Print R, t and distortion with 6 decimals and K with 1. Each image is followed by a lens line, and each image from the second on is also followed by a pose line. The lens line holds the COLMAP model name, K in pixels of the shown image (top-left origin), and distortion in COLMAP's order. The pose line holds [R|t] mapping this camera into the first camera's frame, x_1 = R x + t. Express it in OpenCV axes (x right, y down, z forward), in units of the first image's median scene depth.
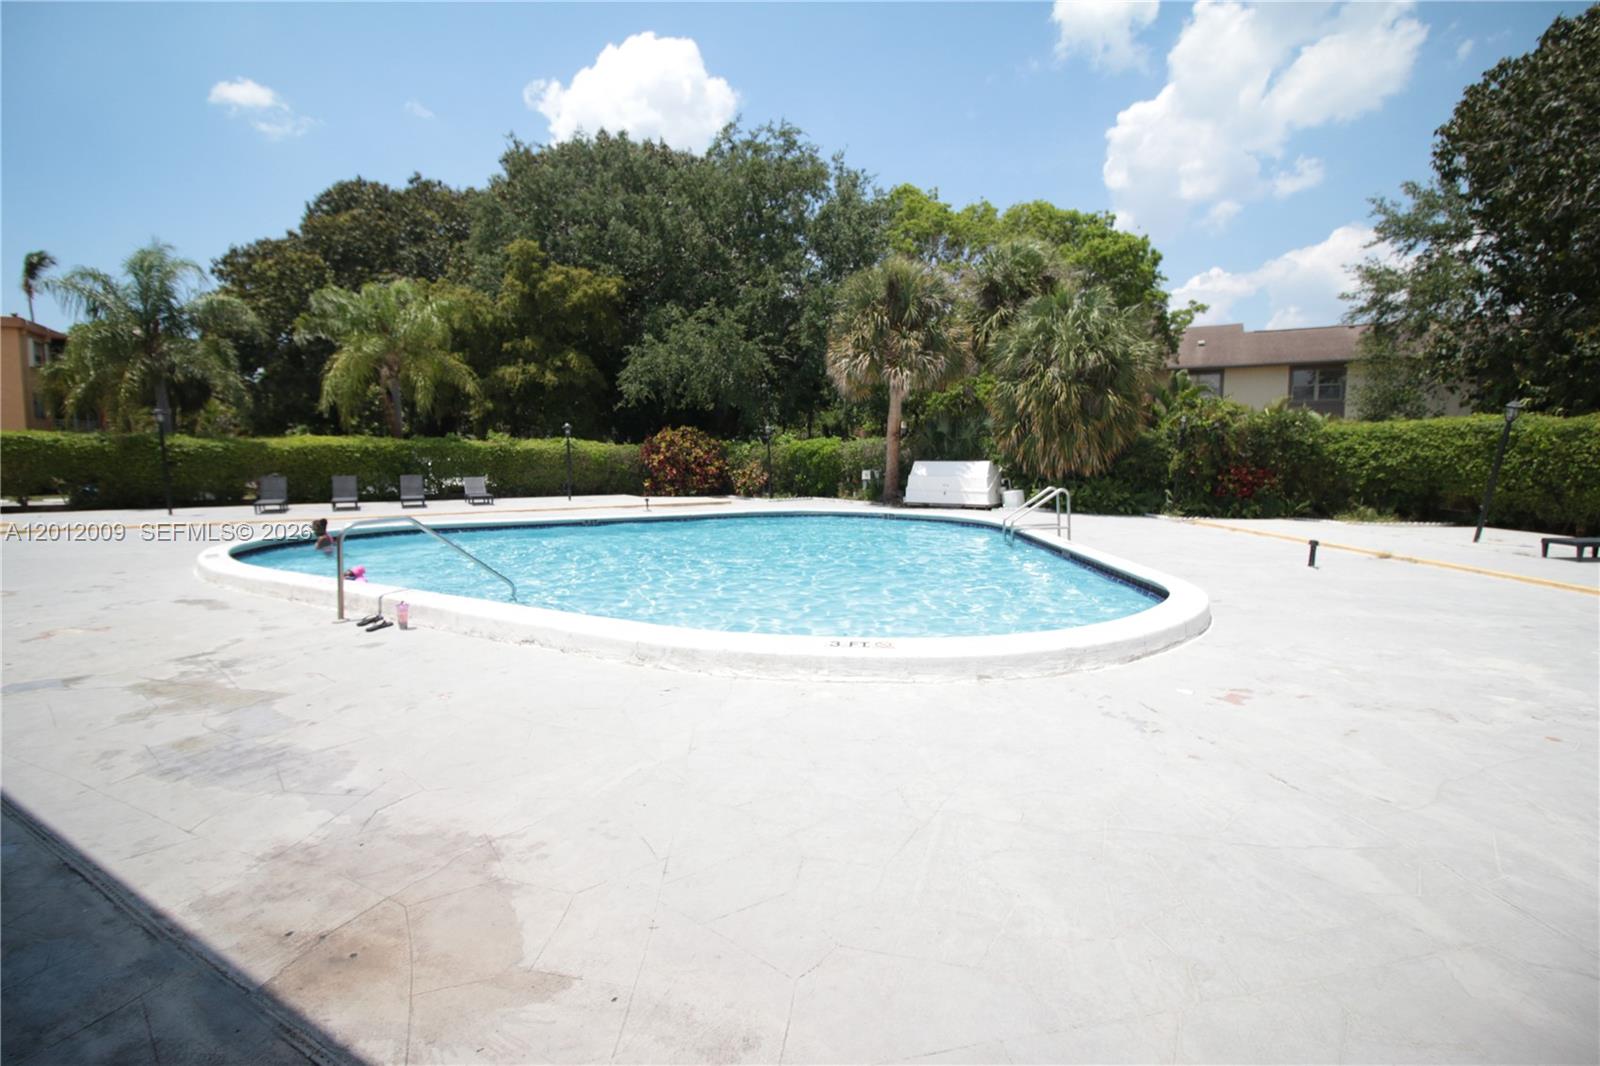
lens RADIAL K [[731.5, 0, 800.0], [0, 731.5, 533.0], [0, 0, 1]] dist [0.000519, -0.012211]
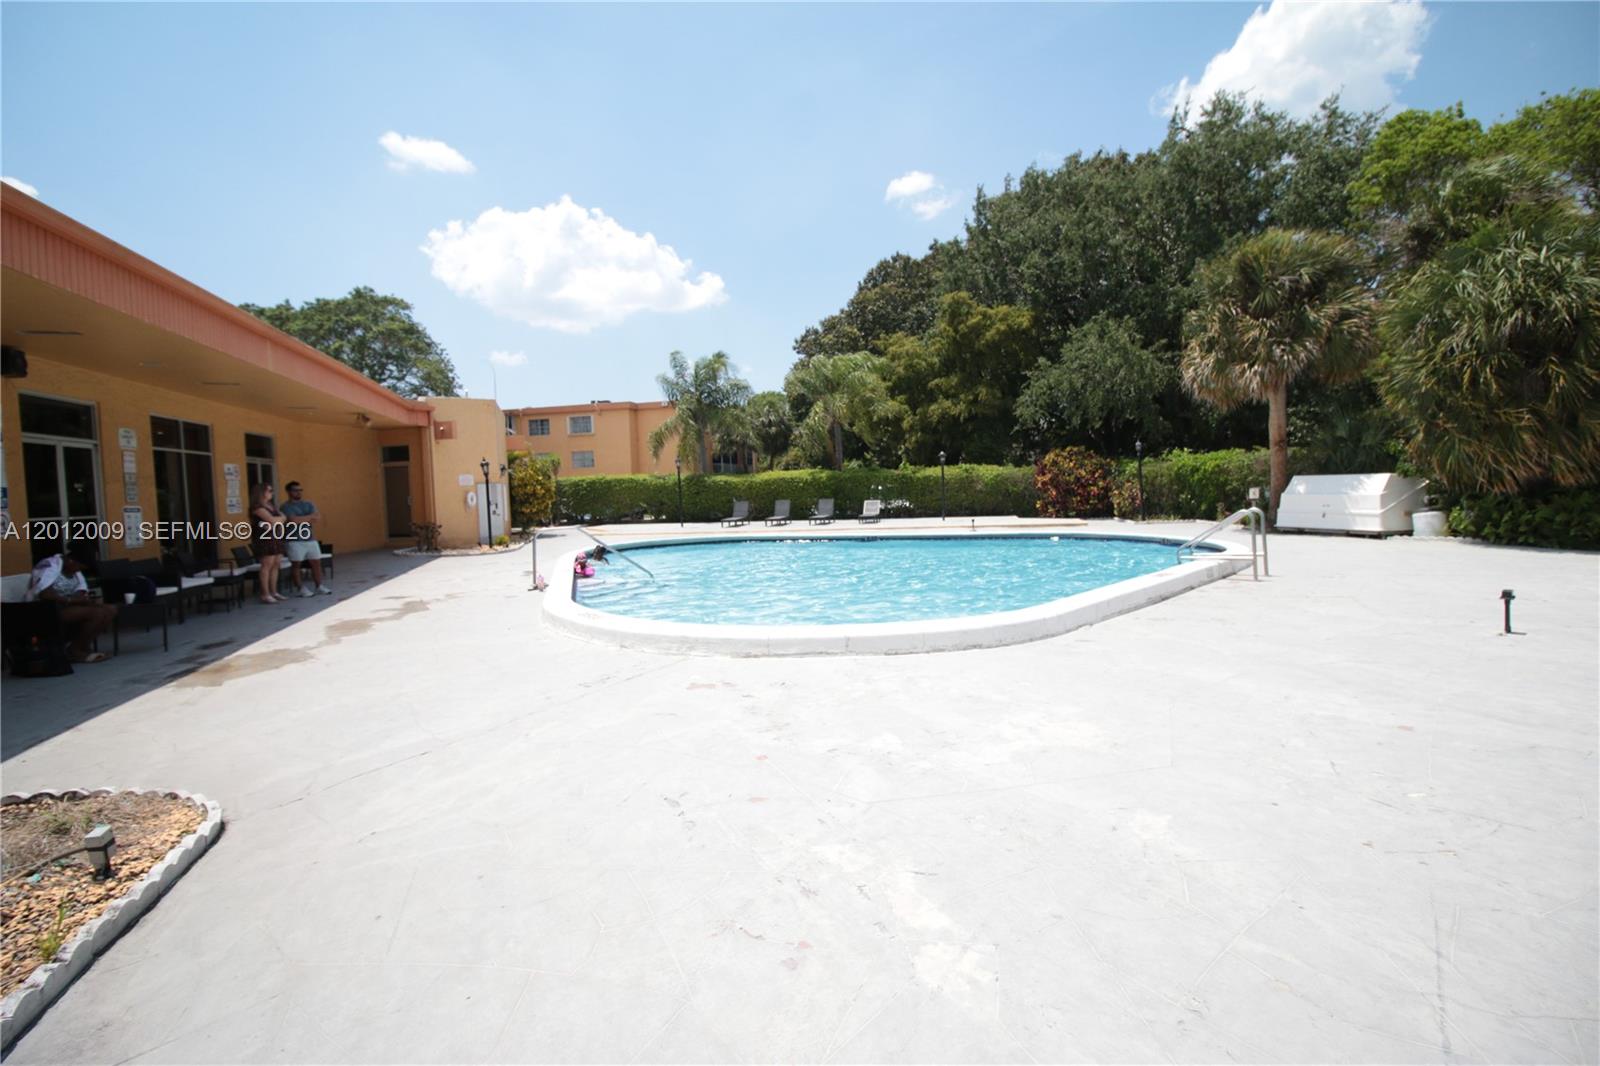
lens RADIAL K [[731.5, 0, 800.0], [0, 731.5, 533.0], [0, 0, 1]] dist [0.000519, -0.012211]
pose [[0.724297, 0.022492, -0.689121, 0.262913], [-0.042700, 0.999013, -0.012273, -0.002256], [0.688164, 0.038315, 0.724542, 0.042402]]
